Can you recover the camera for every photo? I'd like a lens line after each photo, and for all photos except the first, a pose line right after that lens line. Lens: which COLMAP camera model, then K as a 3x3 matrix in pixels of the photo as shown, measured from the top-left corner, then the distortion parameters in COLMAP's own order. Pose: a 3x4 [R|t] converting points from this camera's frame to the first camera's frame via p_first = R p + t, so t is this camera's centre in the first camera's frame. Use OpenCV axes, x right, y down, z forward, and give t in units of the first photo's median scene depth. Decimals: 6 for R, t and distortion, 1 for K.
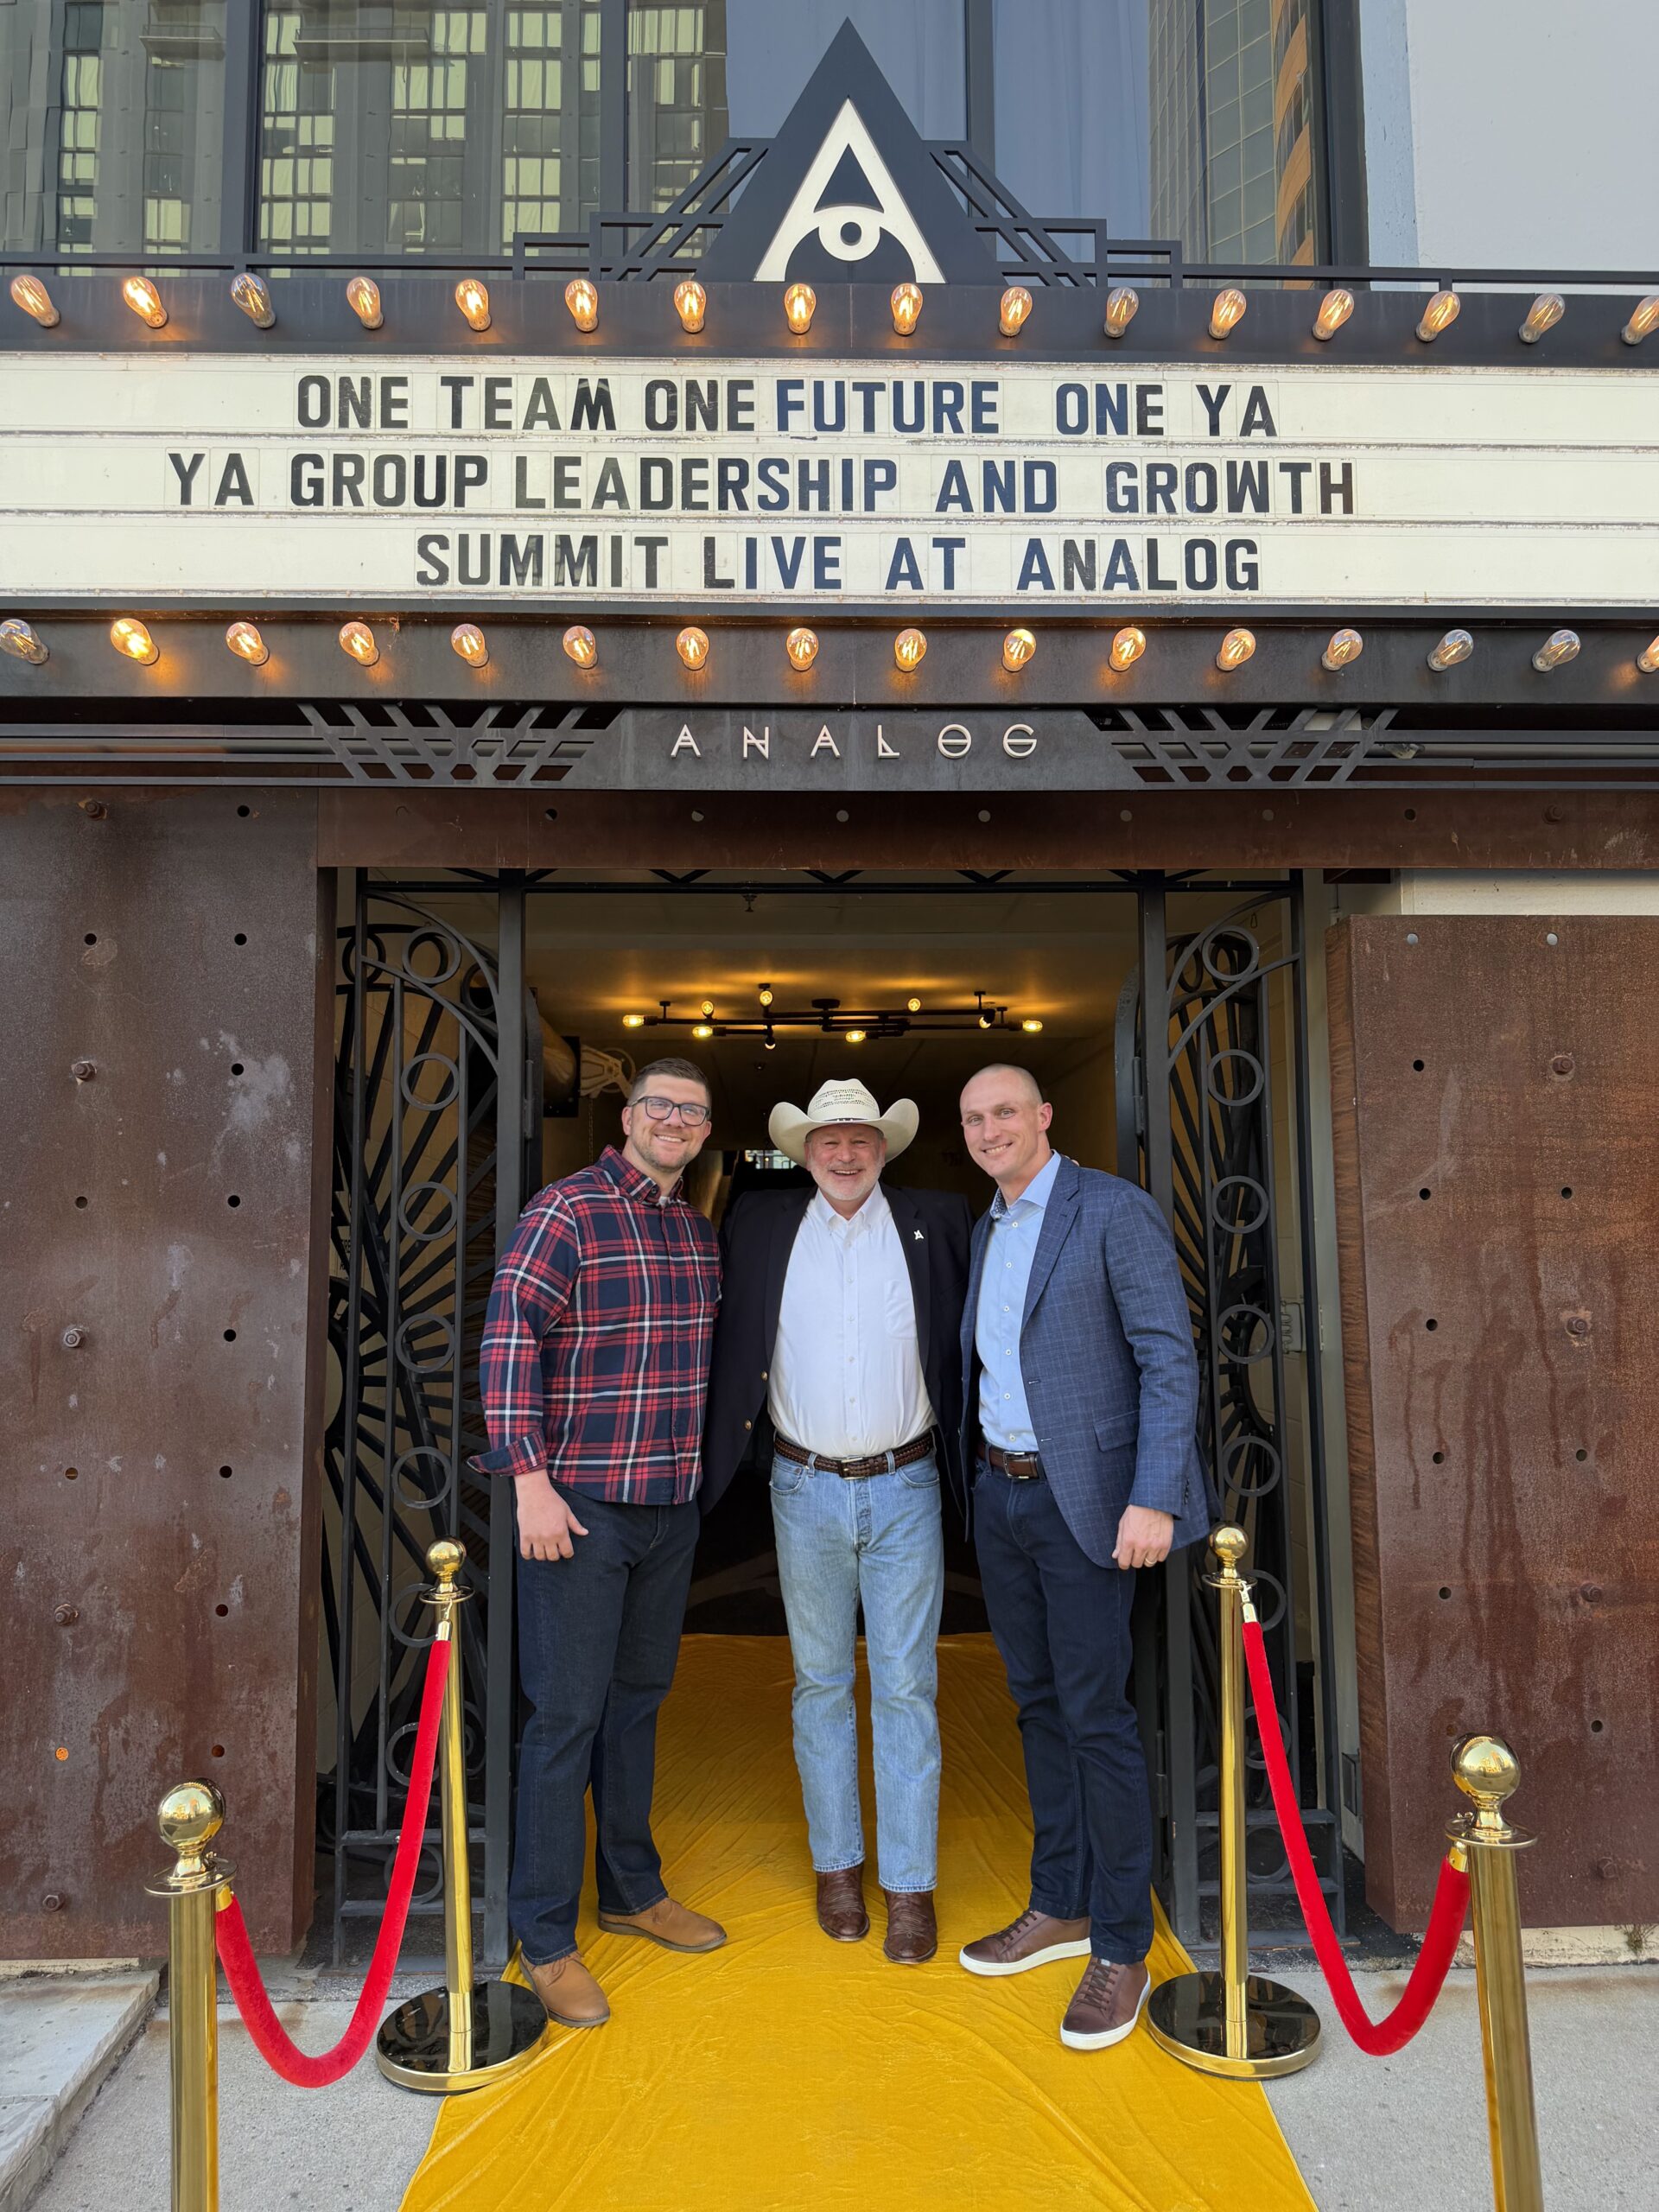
lens RADIAL K [[1533.1, 0, 816.9], [0, 1533.1, 1115.0], [0, 0, 1]] dist [0.000018, -0.015213]
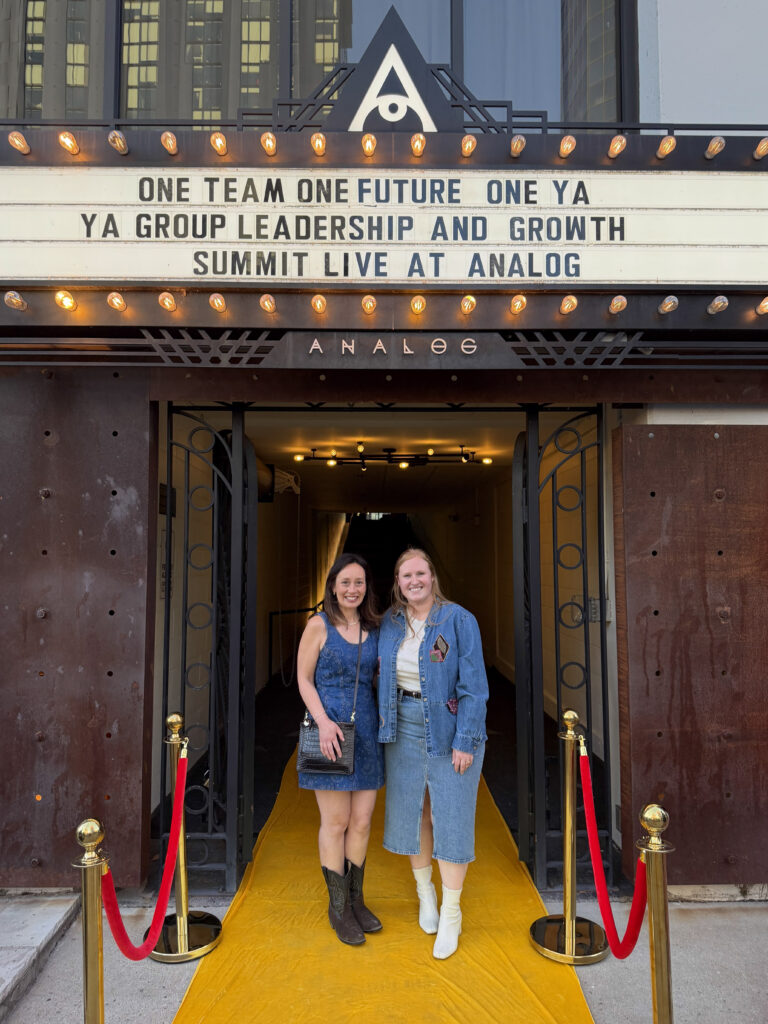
lens RADIAL K [[740.1, 0, 378.3], [0, 740.1, 517.1], [0, 0, 1]] dist [0.004673, -0.021113]
pose [[0.999774, 0.006688, -0.020191, 0.026372], [-0.005975, 0.999364, 0.035145, -0.037209], [0.020413, -0.035016, 0.999178, -0.064475]]
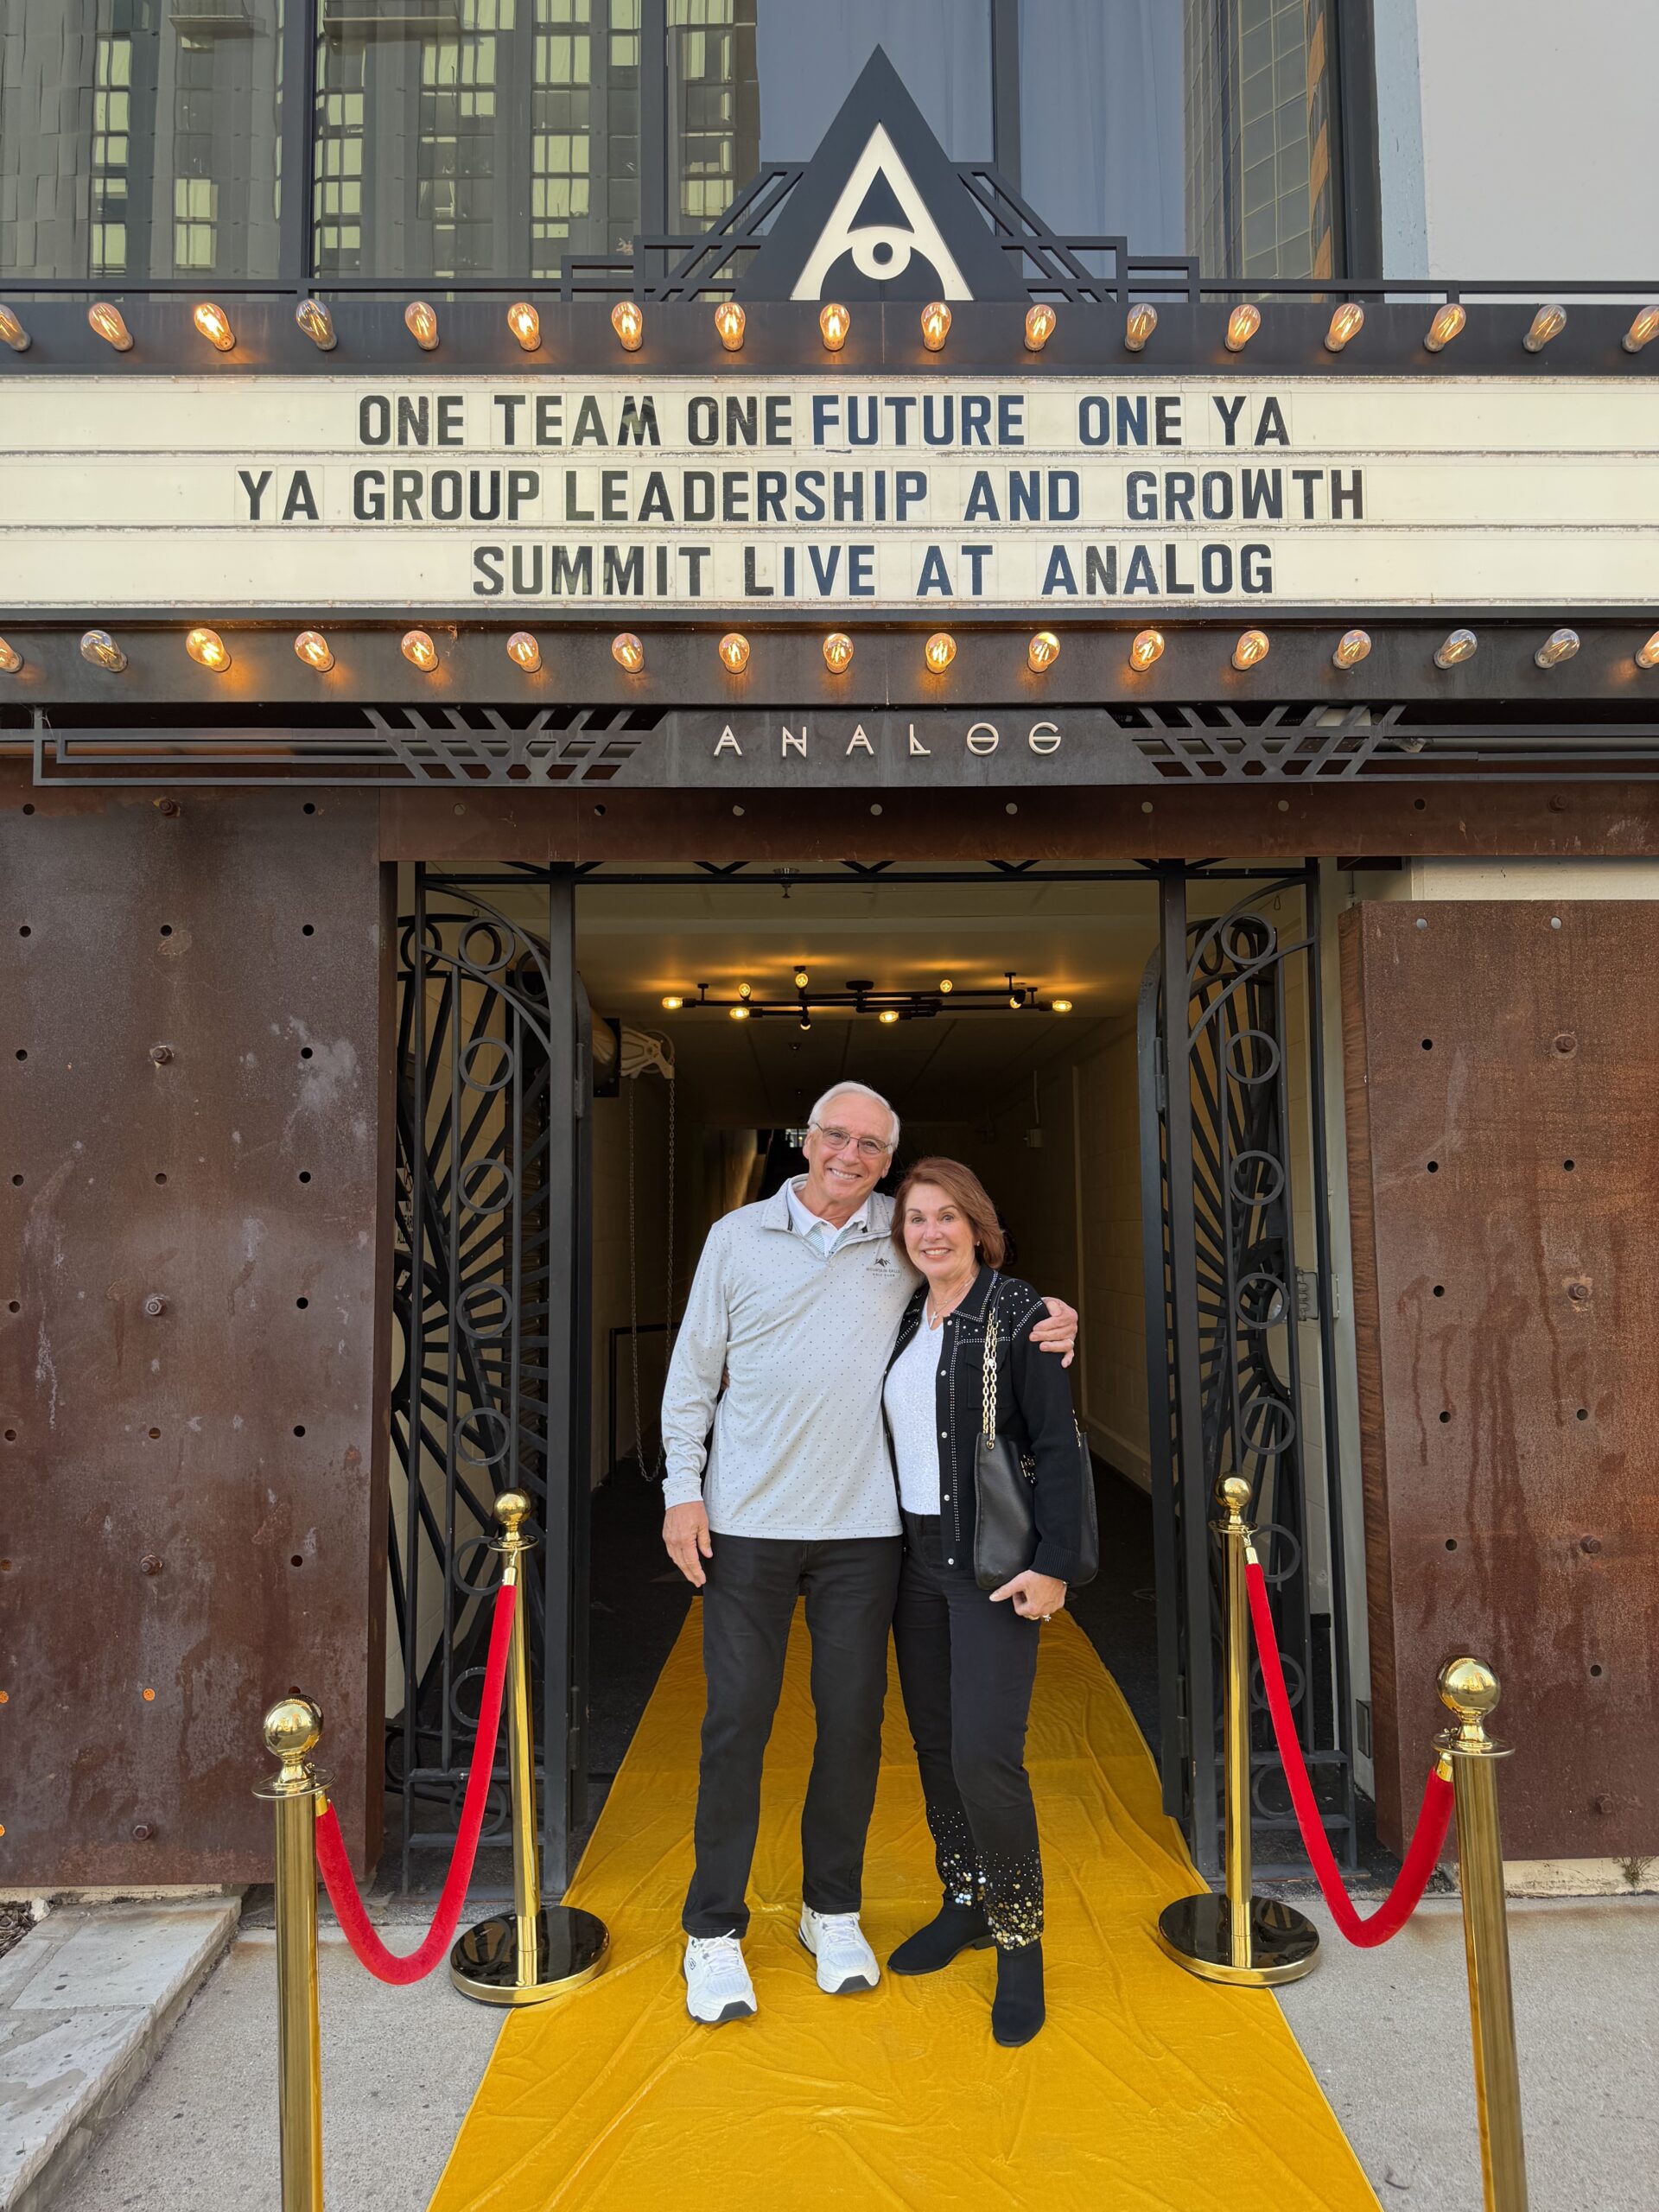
lens RADIAL K [[1533.1, 0, 831.2], [0, 1533.1, 1116.0], [0, 0, 1]] dist [0.000018, -0.015213]
pose [[0.999912, -0.003793, -0.012743, -0.001993], [0.003973, 0.999892, 0.014175, 0.000131], [0.012688, -0.014225, 0.999818, -0.058899]]
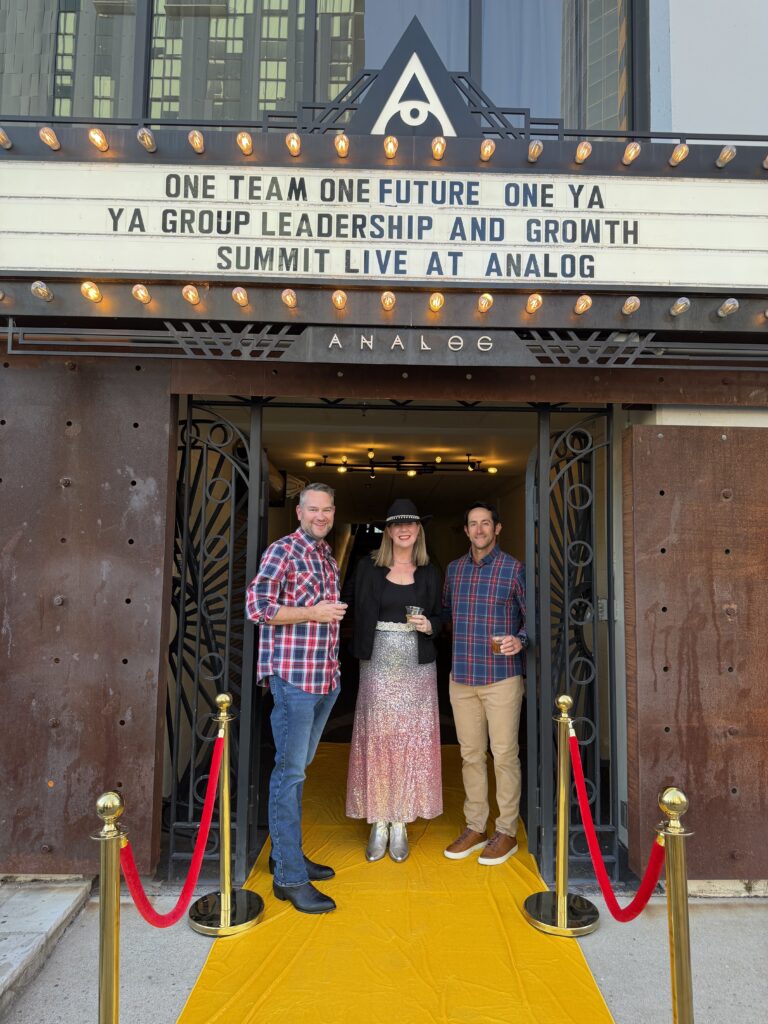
lens RADIAL K [[709.7, 0, 385.5], [0, 709.7, 516.3], [0, 0, 1]] dist [0.000018, -0.015213]
pose [[0.999646, 0.022518, -0.014146, 0.007915], [-0.022354, 0.999682, 0.011686, -0.001661], [0.014405, -0.011366, 0.999832, -0.037804]]
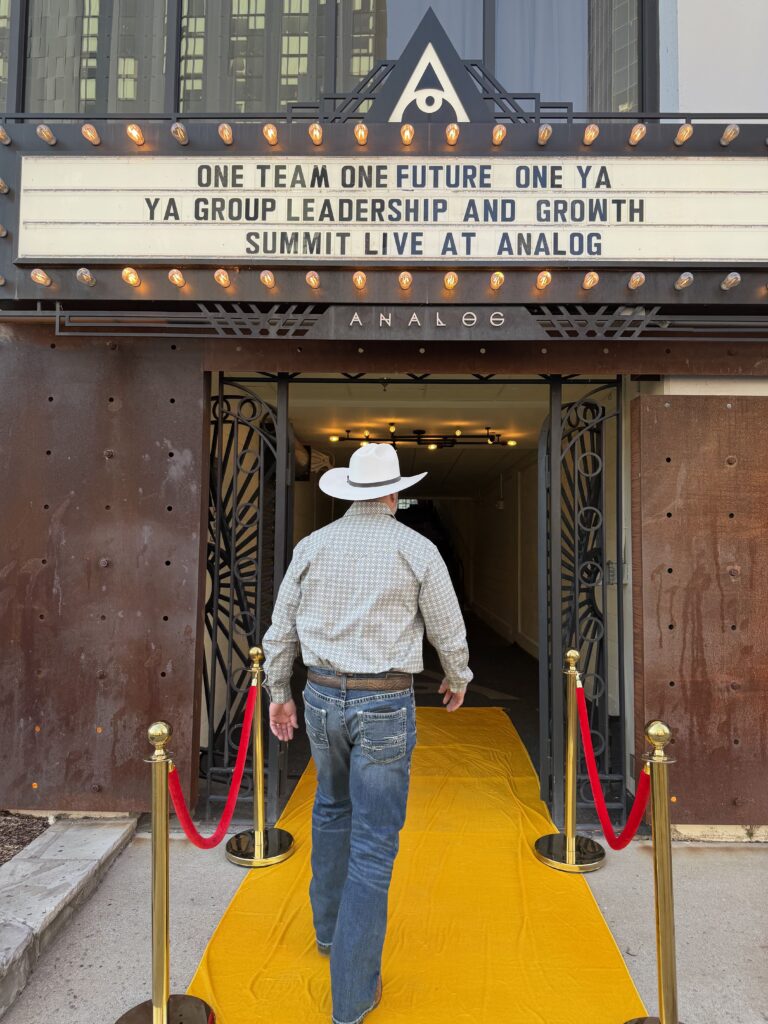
lens RADIAL K [[709.7, 0, 380.8], [0, 709.7, 508.9], [0, 0, 1]] dist [0.000018, -0.015213]
pose [[0.998302, 0.018194, -0.055330, 0.018994], [-0.016339, 0.999295, 0.033809, 0.014074], [0.055906, -0.032847, 0.997896, -0.111874]]
